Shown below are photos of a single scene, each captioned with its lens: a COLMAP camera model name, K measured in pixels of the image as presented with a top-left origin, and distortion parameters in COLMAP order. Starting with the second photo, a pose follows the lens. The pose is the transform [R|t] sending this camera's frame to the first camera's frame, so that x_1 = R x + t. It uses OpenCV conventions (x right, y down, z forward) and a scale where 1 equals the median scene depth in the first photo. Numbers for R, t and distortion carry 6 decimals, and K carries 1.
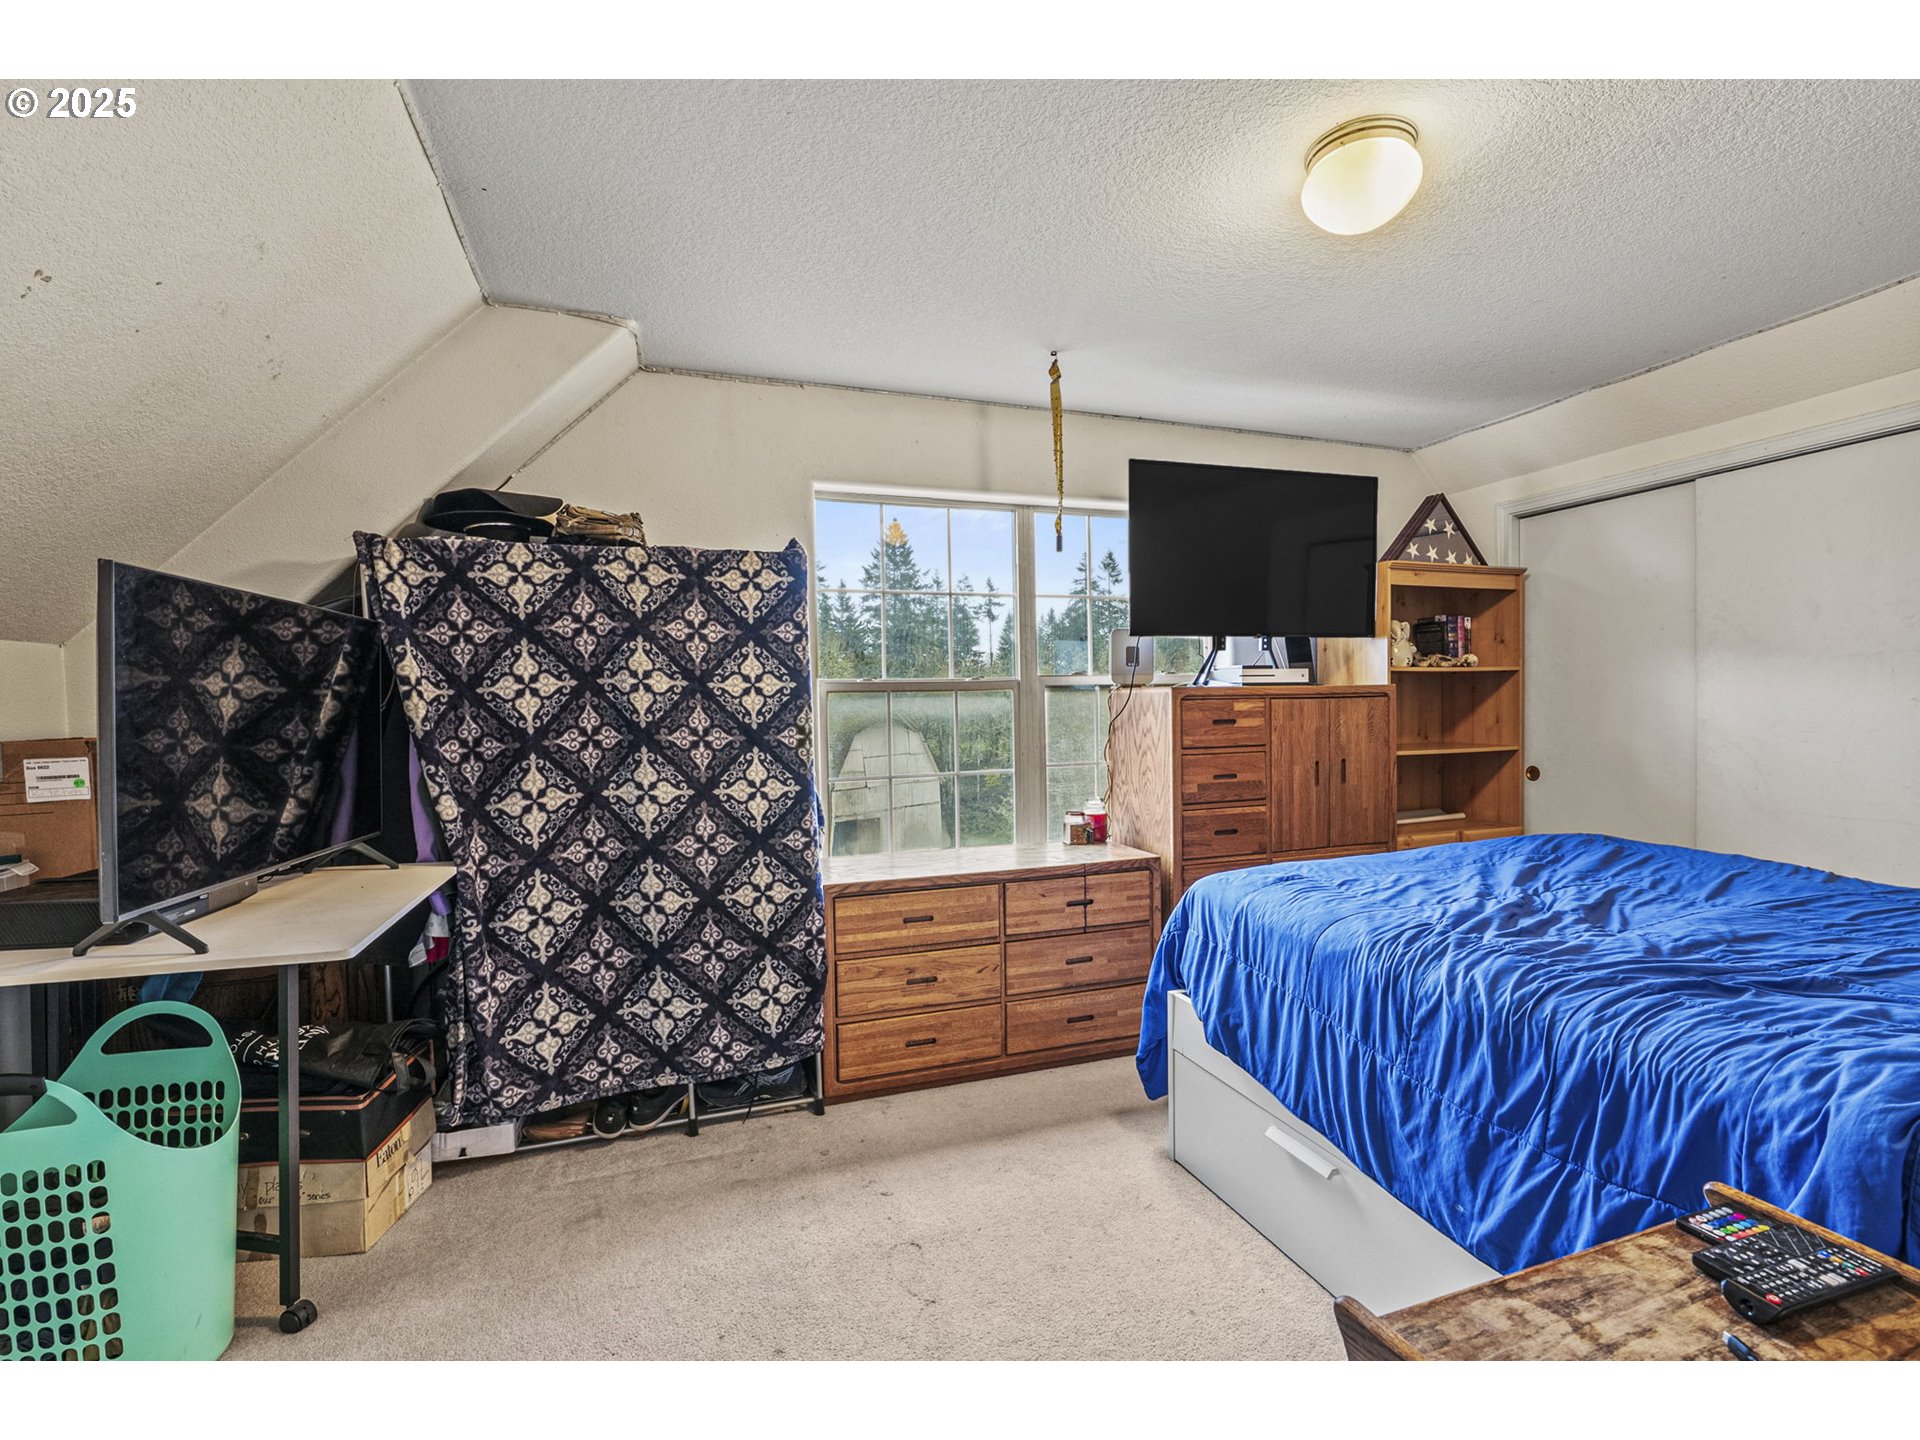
lens RADIAL K [[881.5, 0, 960.0], [0, 881.5, 720.0], [0, 0, 1]] dist [-0.014188, 0.007128]
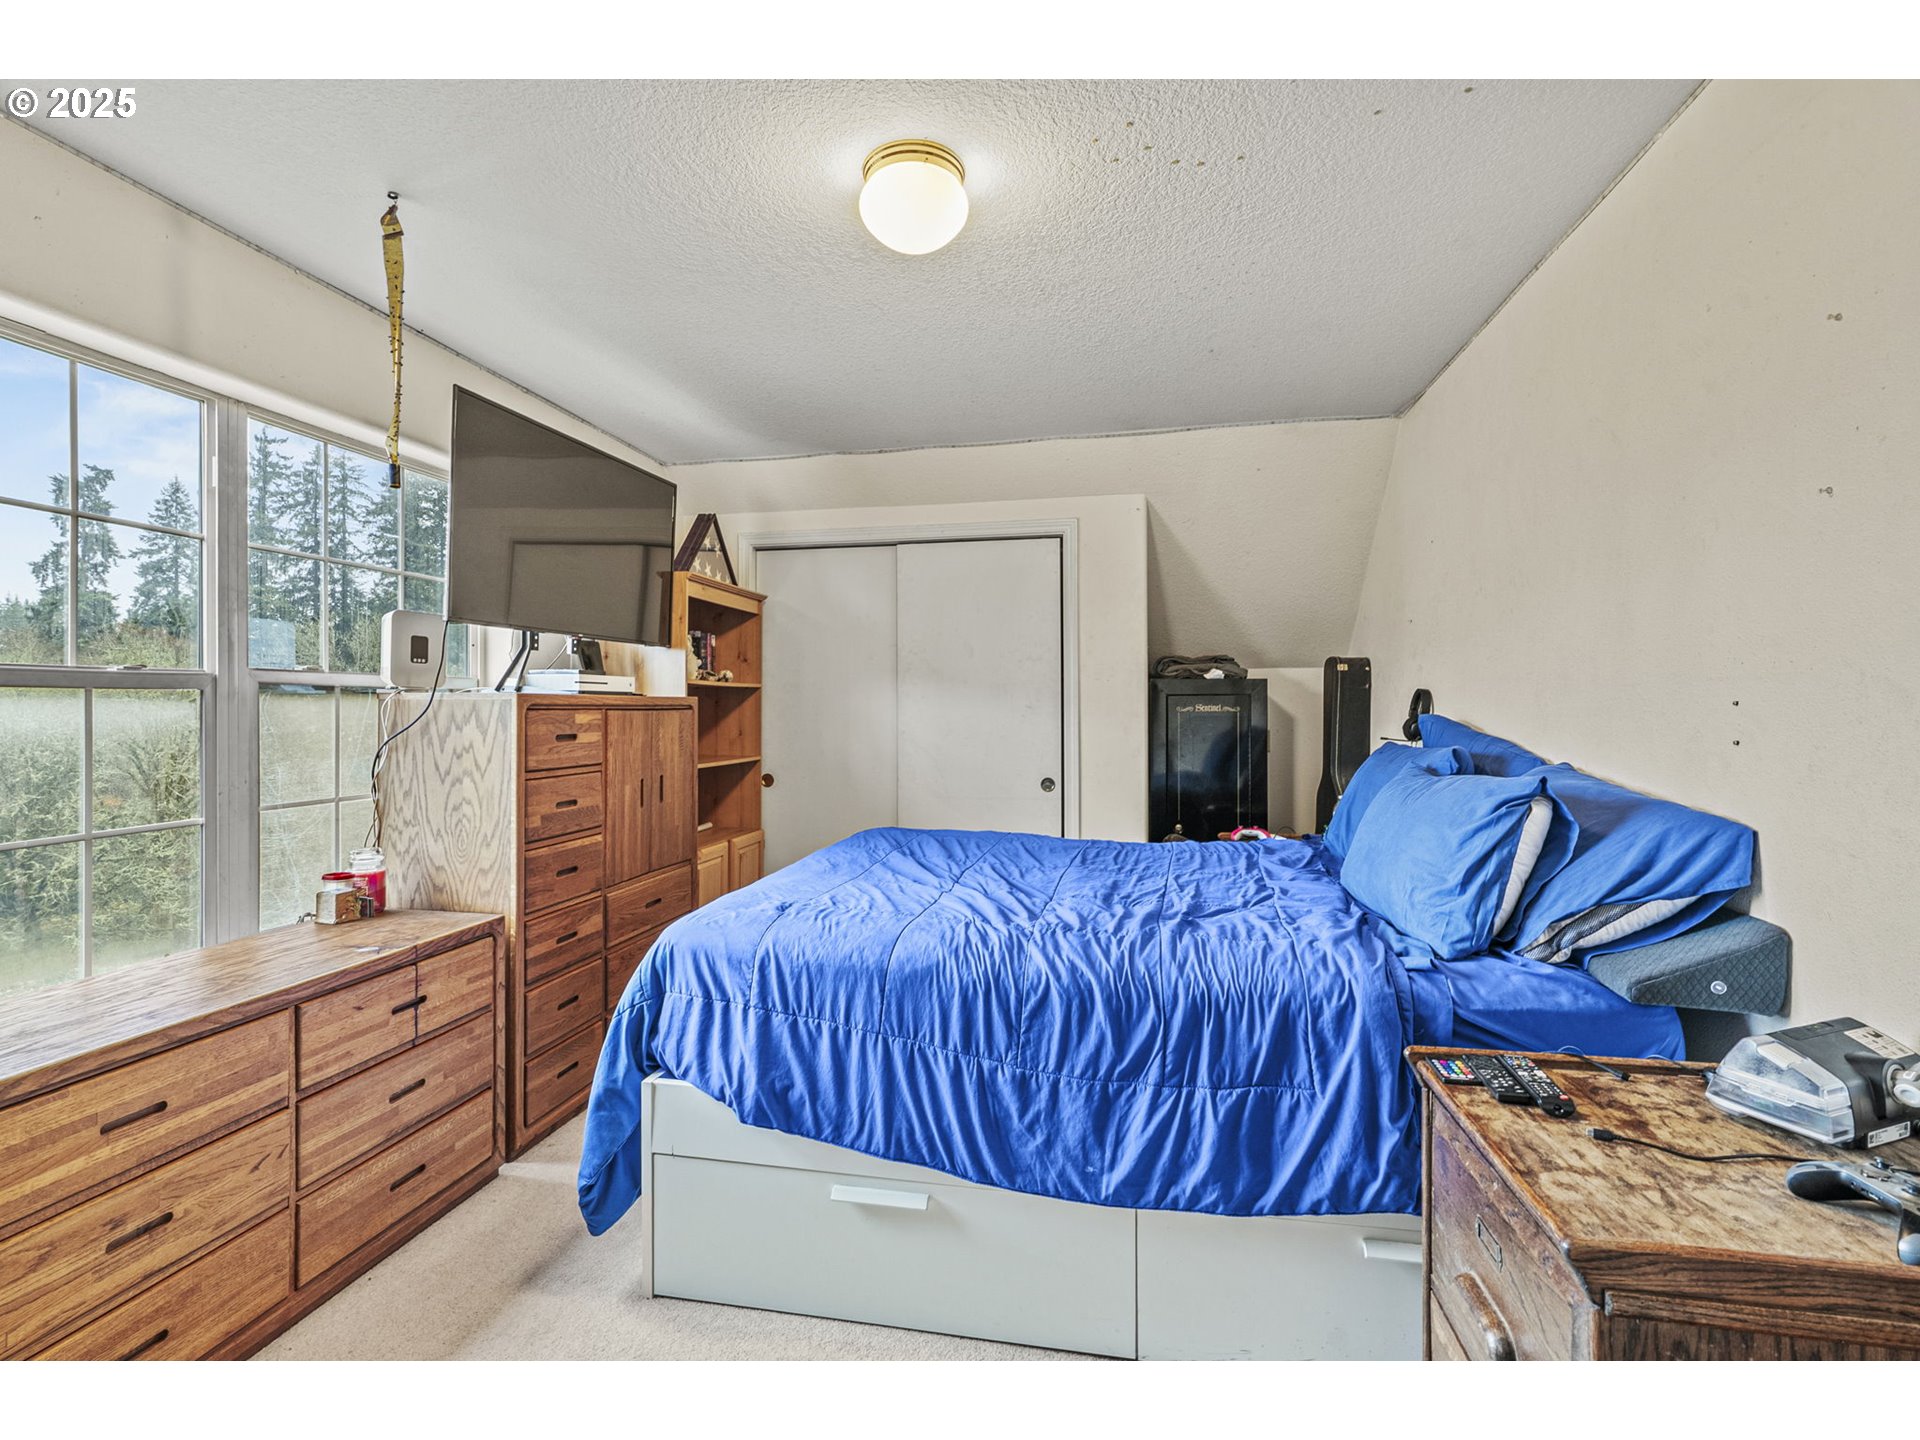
lens RADIAL K [[881.9, 0, 966.6], [0, 881.9, 703.6], [0, 0, 1]] dist [-0.015926, 0.005918]
pose [[0.498386, 0.020215, 0.866719, -0.247020], [0.010830, 0.999505, -0.029540, -0.000852], [-0.866888, 0.024109, 0.497920, 0.289437]]
